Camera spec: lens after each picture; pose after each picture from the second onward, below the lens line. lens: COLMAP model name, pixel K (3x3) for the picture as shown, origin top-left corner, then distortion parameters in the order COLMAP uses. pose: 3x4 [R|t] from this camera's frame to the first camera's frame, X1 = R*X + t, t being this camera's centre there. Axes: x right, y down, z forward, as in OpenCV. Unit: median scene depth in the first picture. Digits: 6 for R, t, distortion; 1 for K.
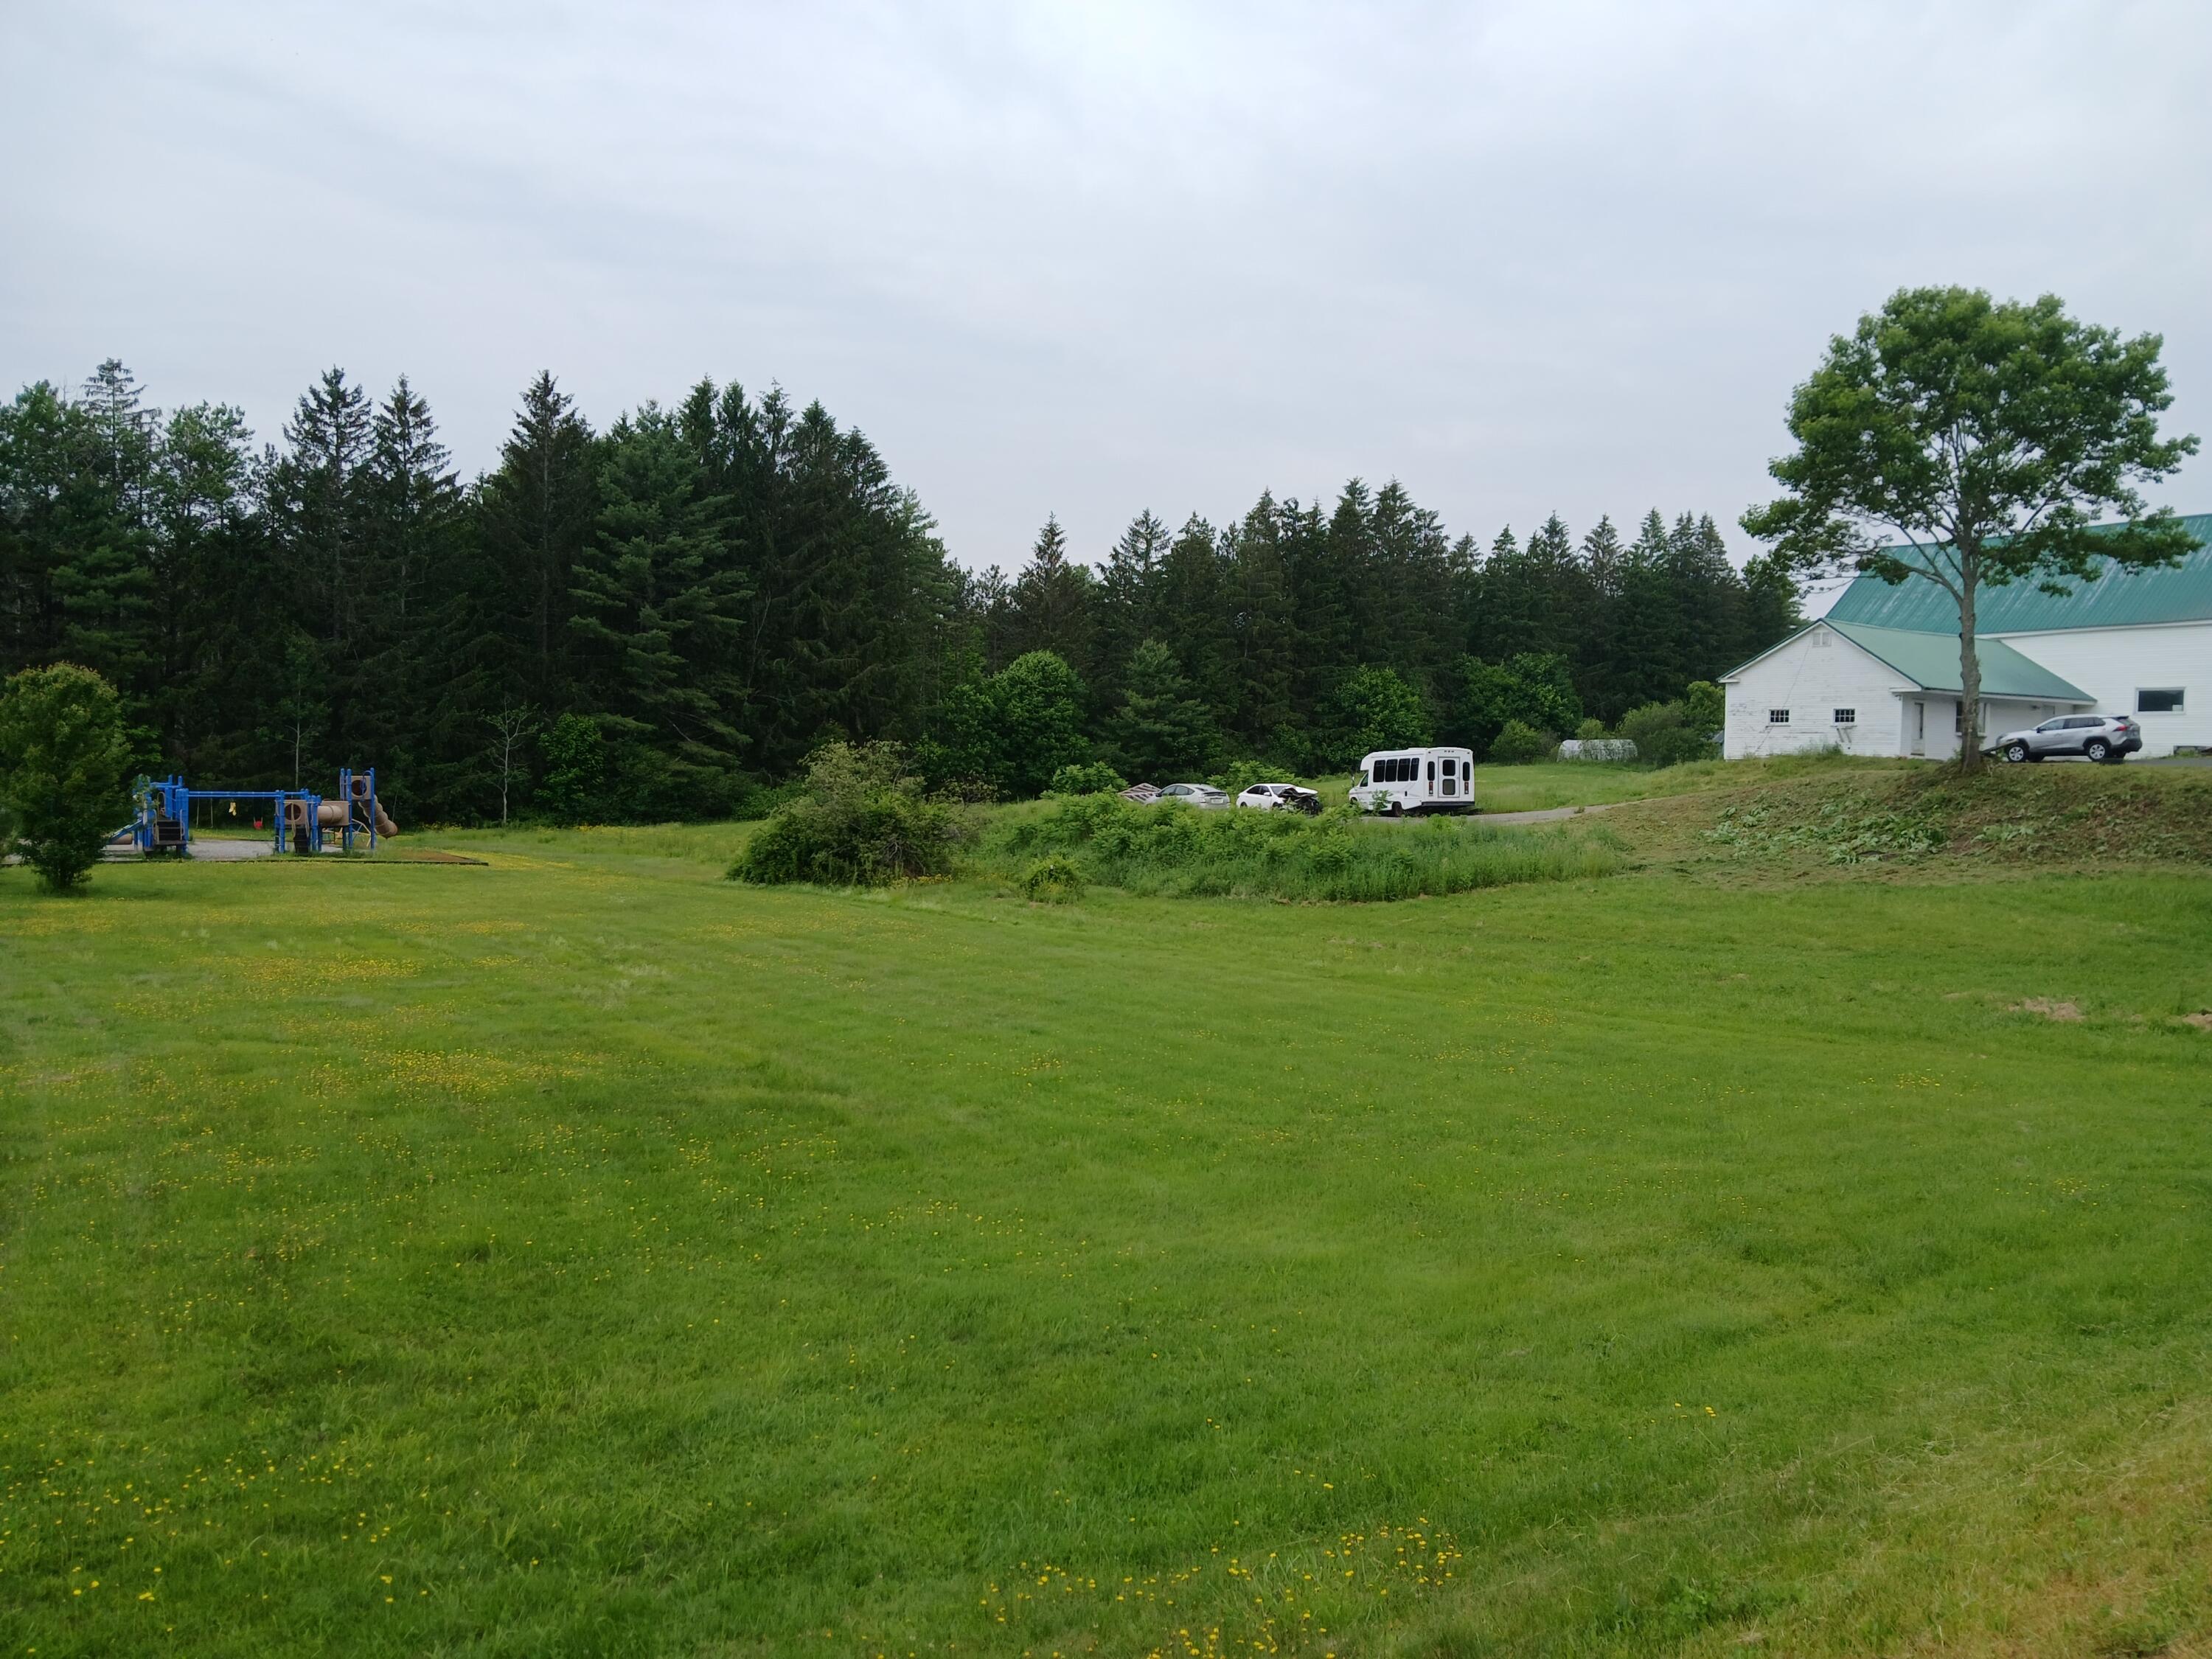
lens RADIAL K [[1724.6, 0, 1105.1], [0, 1724.6, 848.1], [0, 0, 1]] dist [0.057260, -0.103102]
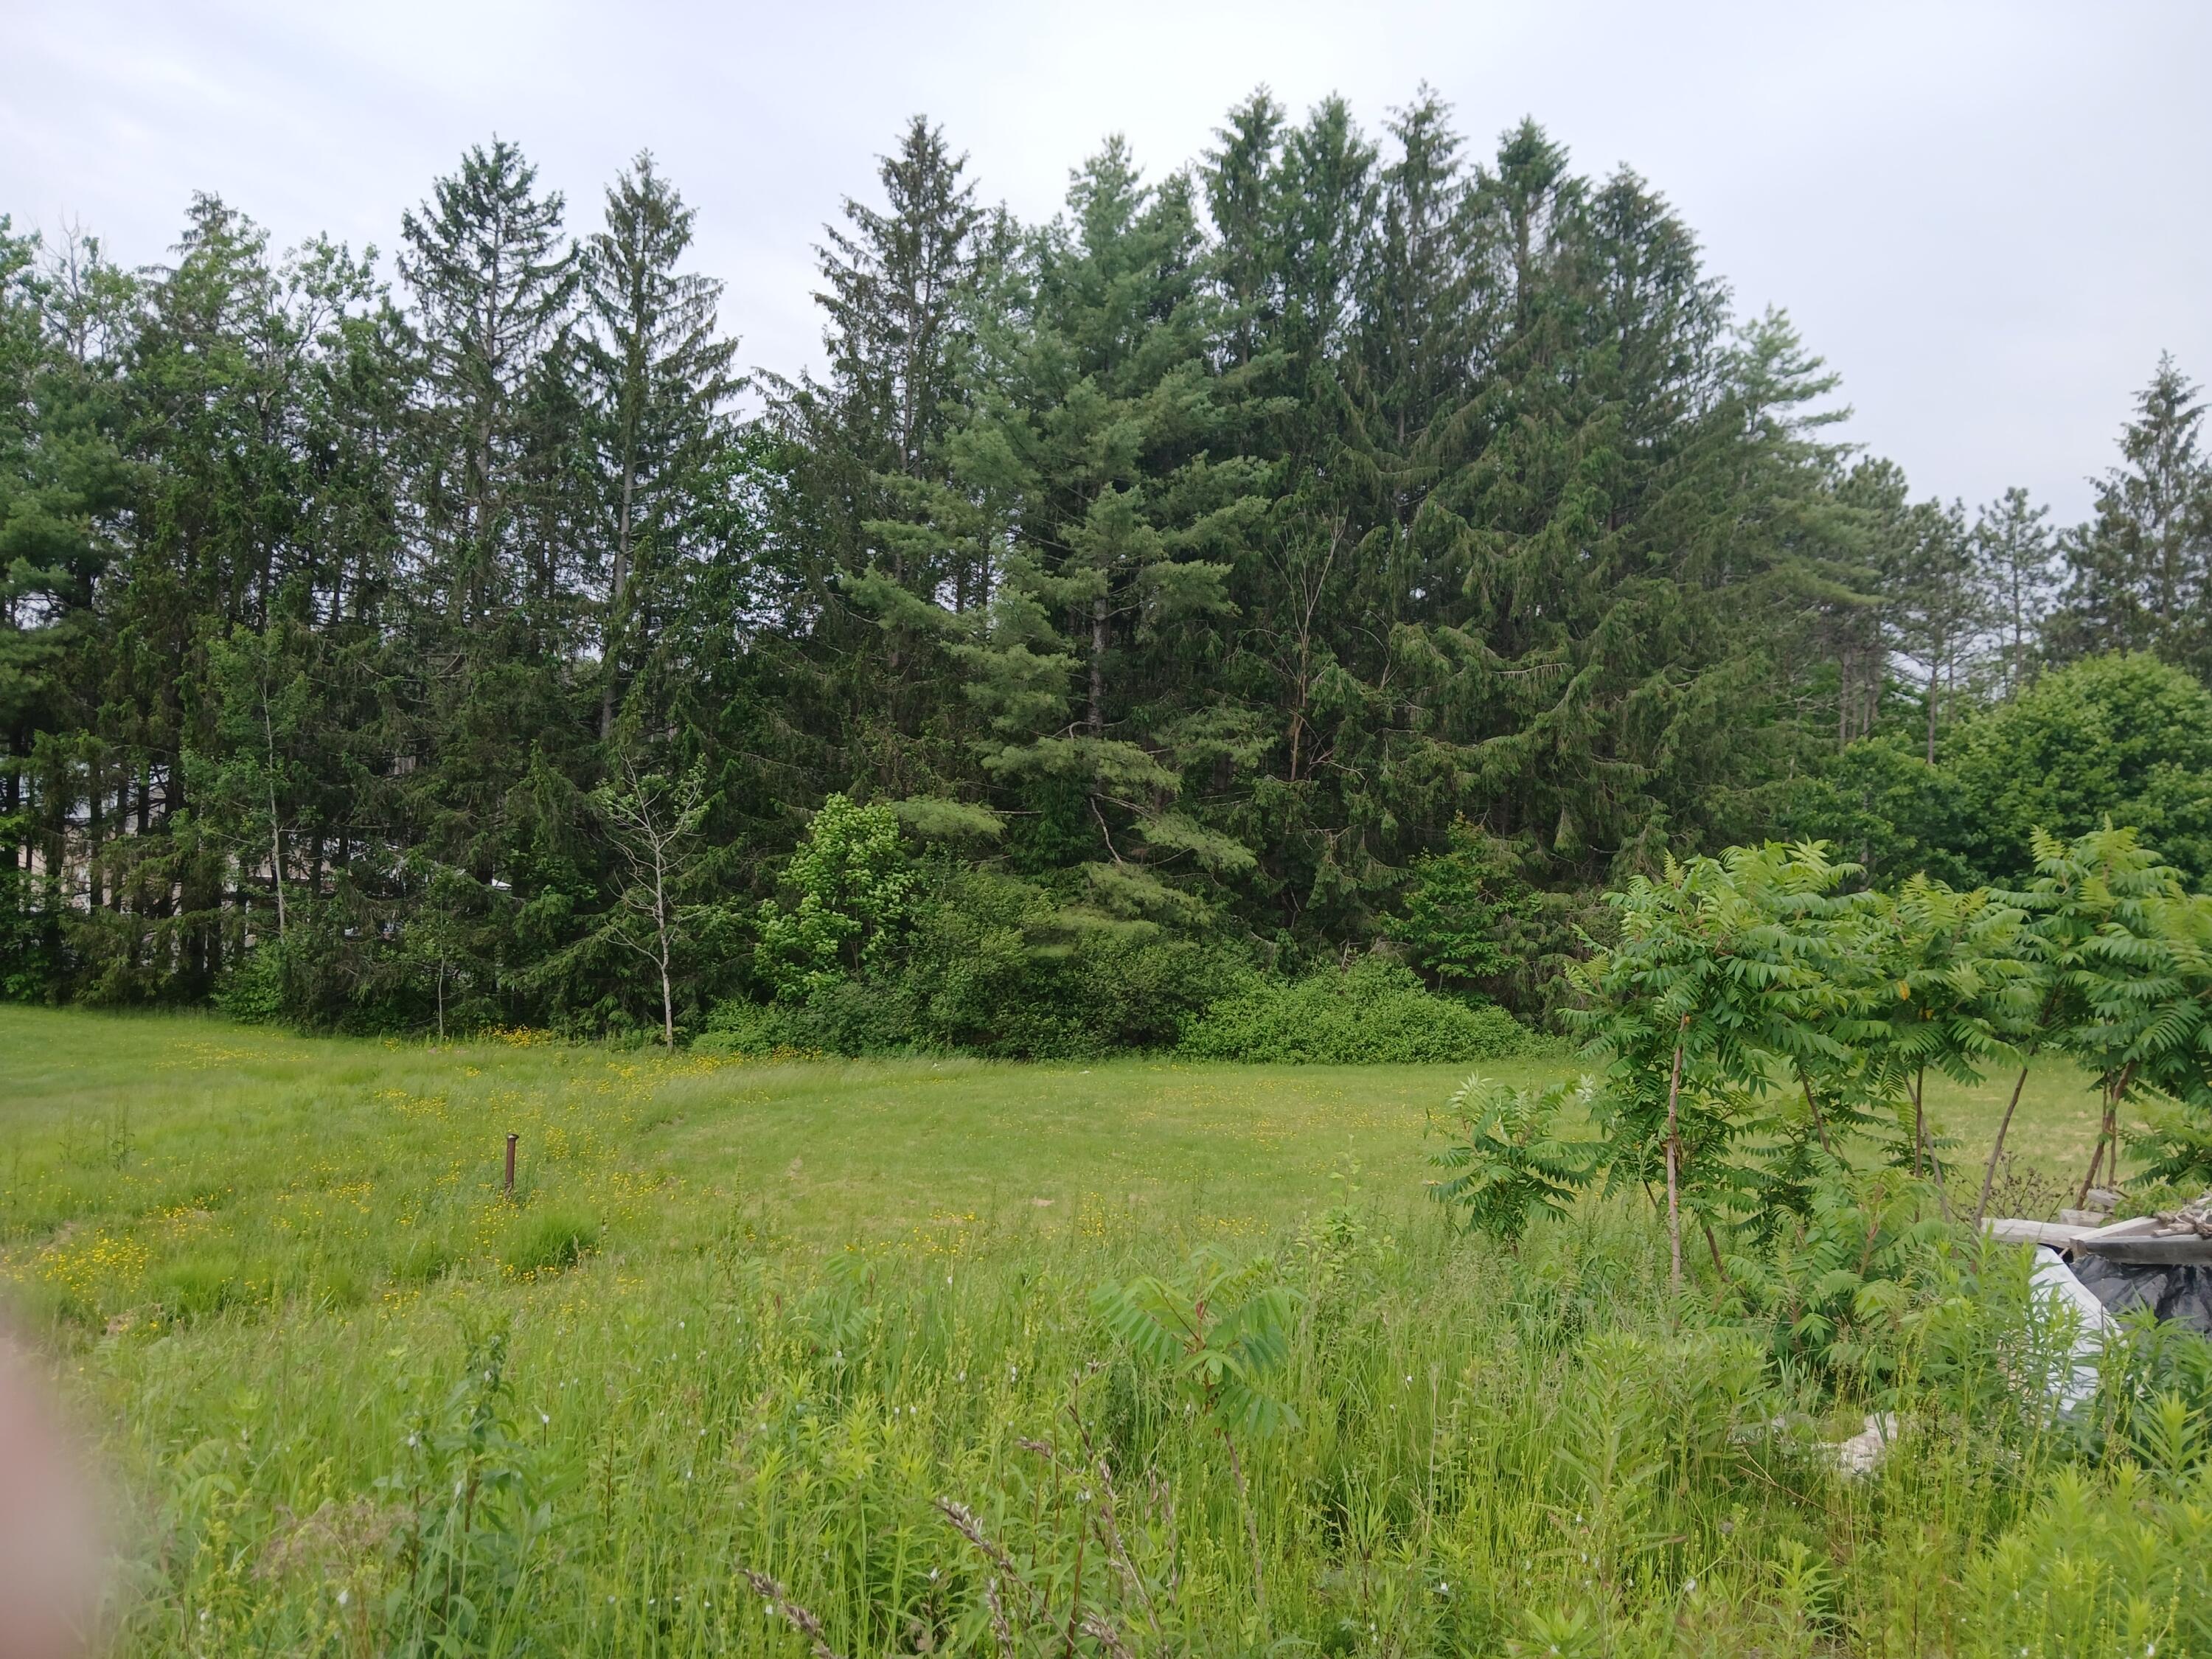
lens RADIAL K [[1724.6, 0, 1064.4], [0, 1724.6, 823.5], [0, 0, 1]] dist [0.057260, -0.103102]
pose [[0.803044, -0.000237, -0.595919, 0.017523], [-0.058977, 0.995059, -0.079871, -0.097501], [0.592994, 0.099286, 0.799062, 1.746520]]
